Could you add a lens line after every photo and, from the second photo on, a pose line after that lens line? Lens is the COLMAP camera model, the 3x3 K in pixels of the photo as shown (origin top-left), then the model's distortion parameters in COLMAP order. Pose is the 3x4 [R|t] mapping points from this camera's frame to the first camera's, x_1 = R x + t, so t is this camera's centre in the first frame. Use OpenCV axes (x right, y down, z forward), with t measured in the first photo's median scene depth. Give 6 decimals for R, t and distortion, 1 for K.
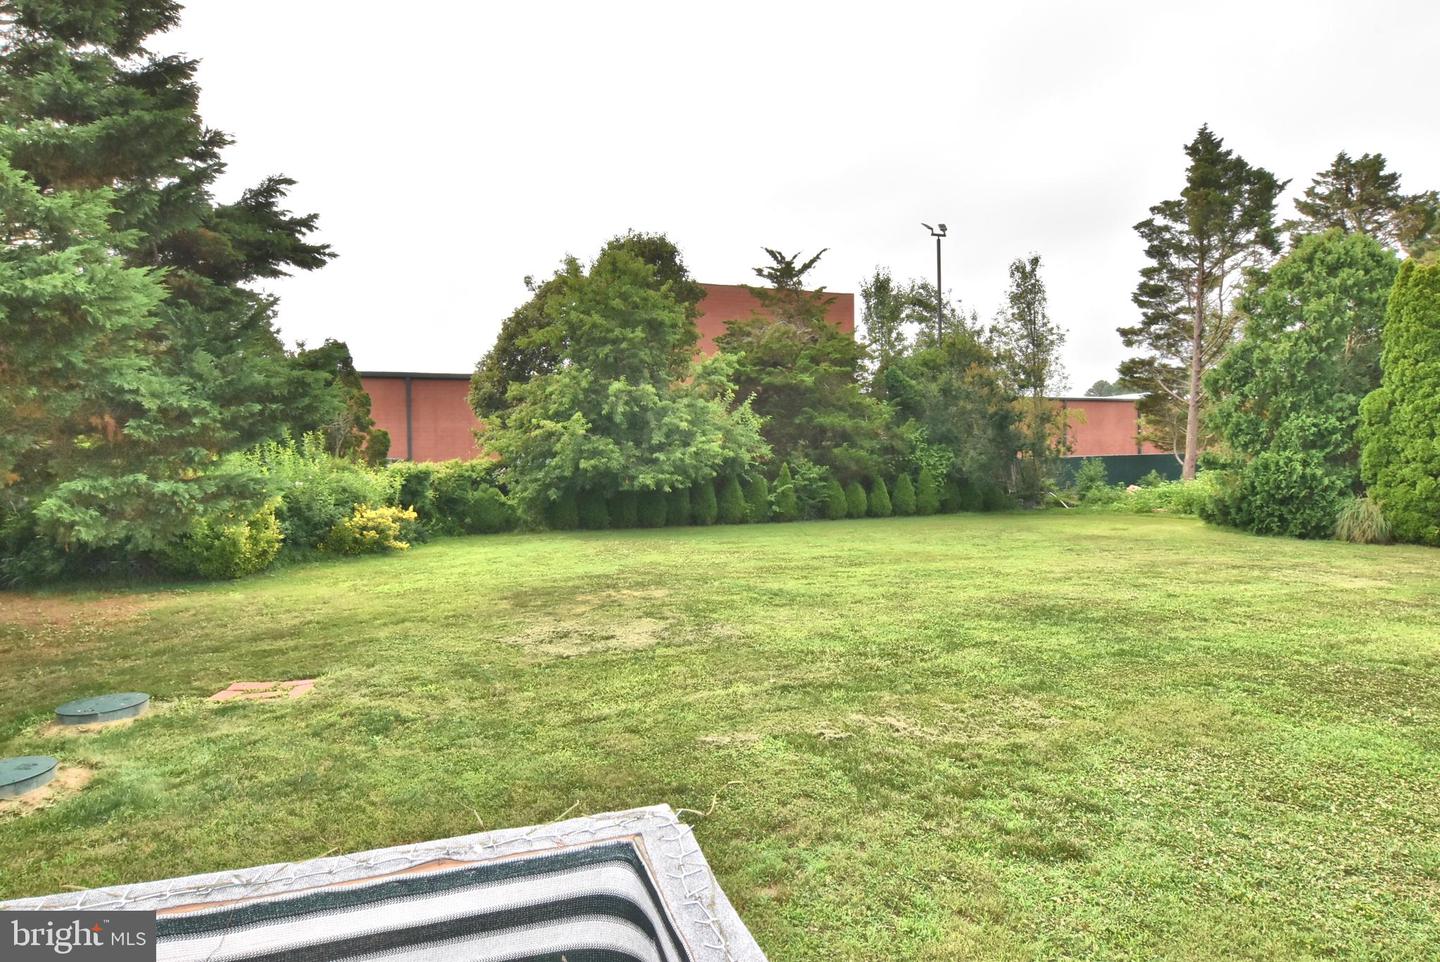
lens RADIAL K [[788.7, 0, 724.1], [0, 788.7, 484.1], [0, 0, 1]] dist [0.005971, -0.005591]
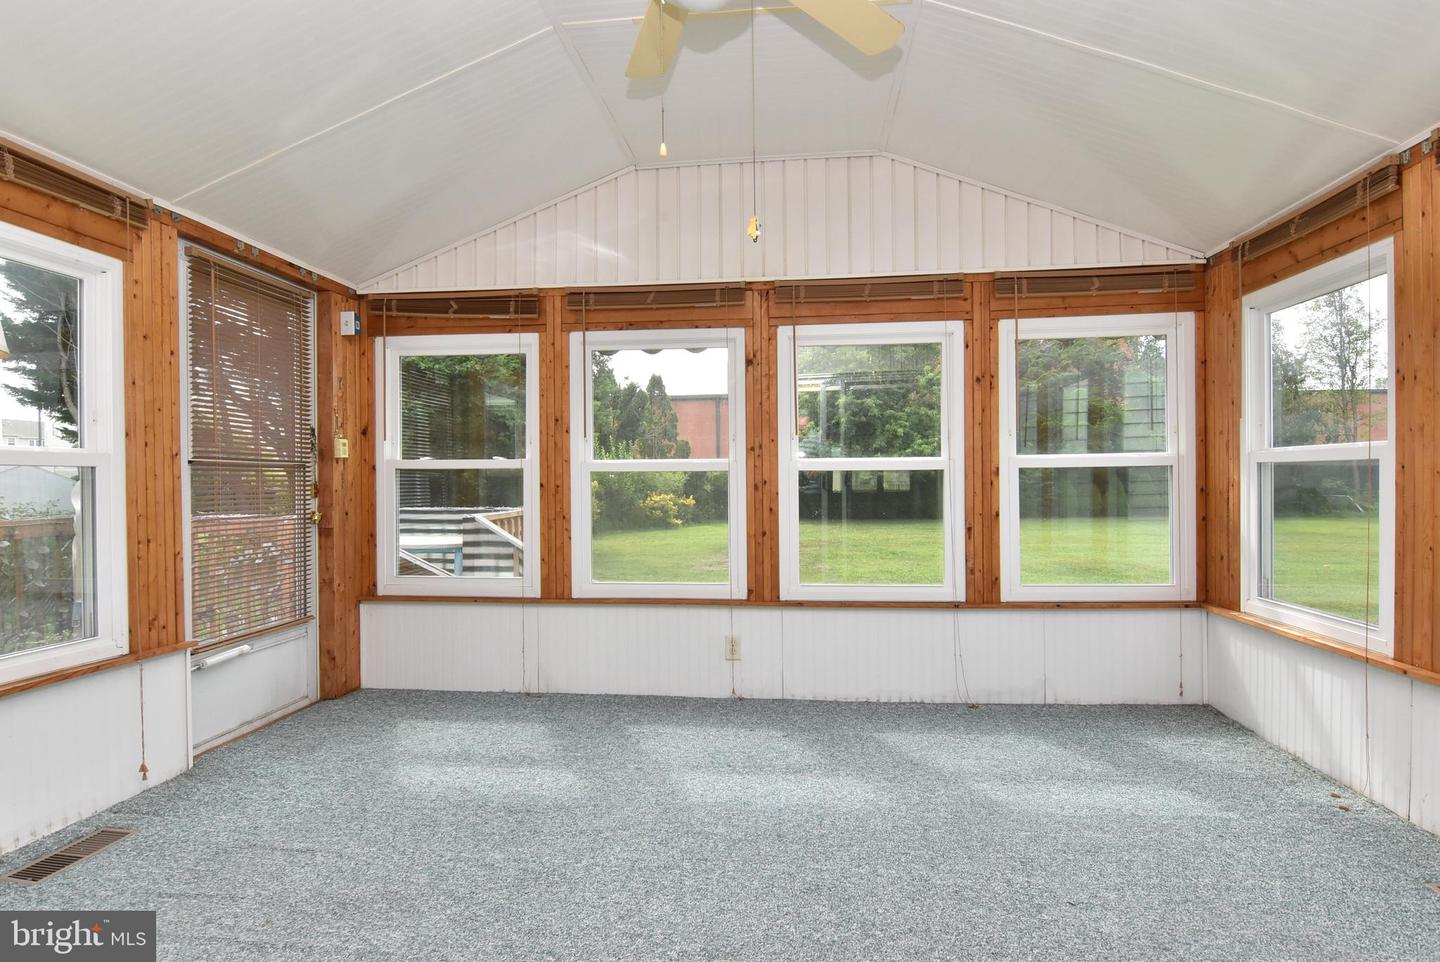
lens RADIAL K [[788.7, 0, 717.5], [0, 788.7, 480.8], [0, 0, 1]] dist [0.005971, -0.005591]
pose [[0.905623, 0.002298, -0.424077, 0.162100], [-0.010498, 0.999800, -0.017000, 0.019250], [0.423953, 0.019848, 0.905467, -0.150521]]
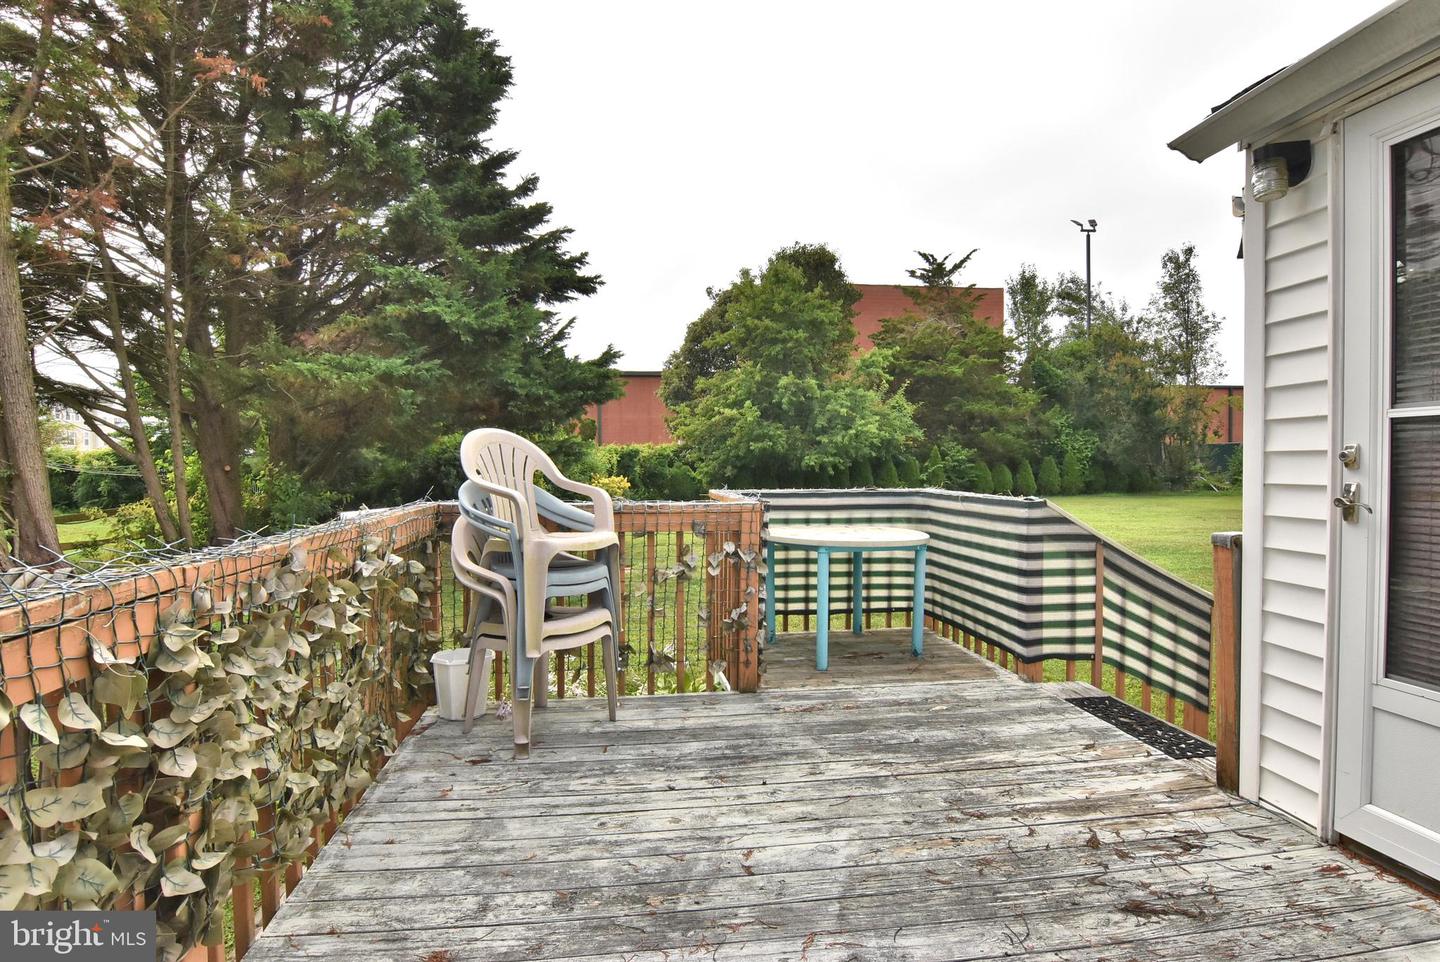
lens RADIAL K [[788.7, 0, 713.4], [0, 788.7, 486.8], [0, 0, 1]] dist [0.005971, -0.005591]
pose [[0.982918, 0.010157, -0.183761, -0.024757], [-0.008656, 0.999922, 0.008971, 0.022581], [0.183838, -0.007227, 0.982930, -0.147508]]
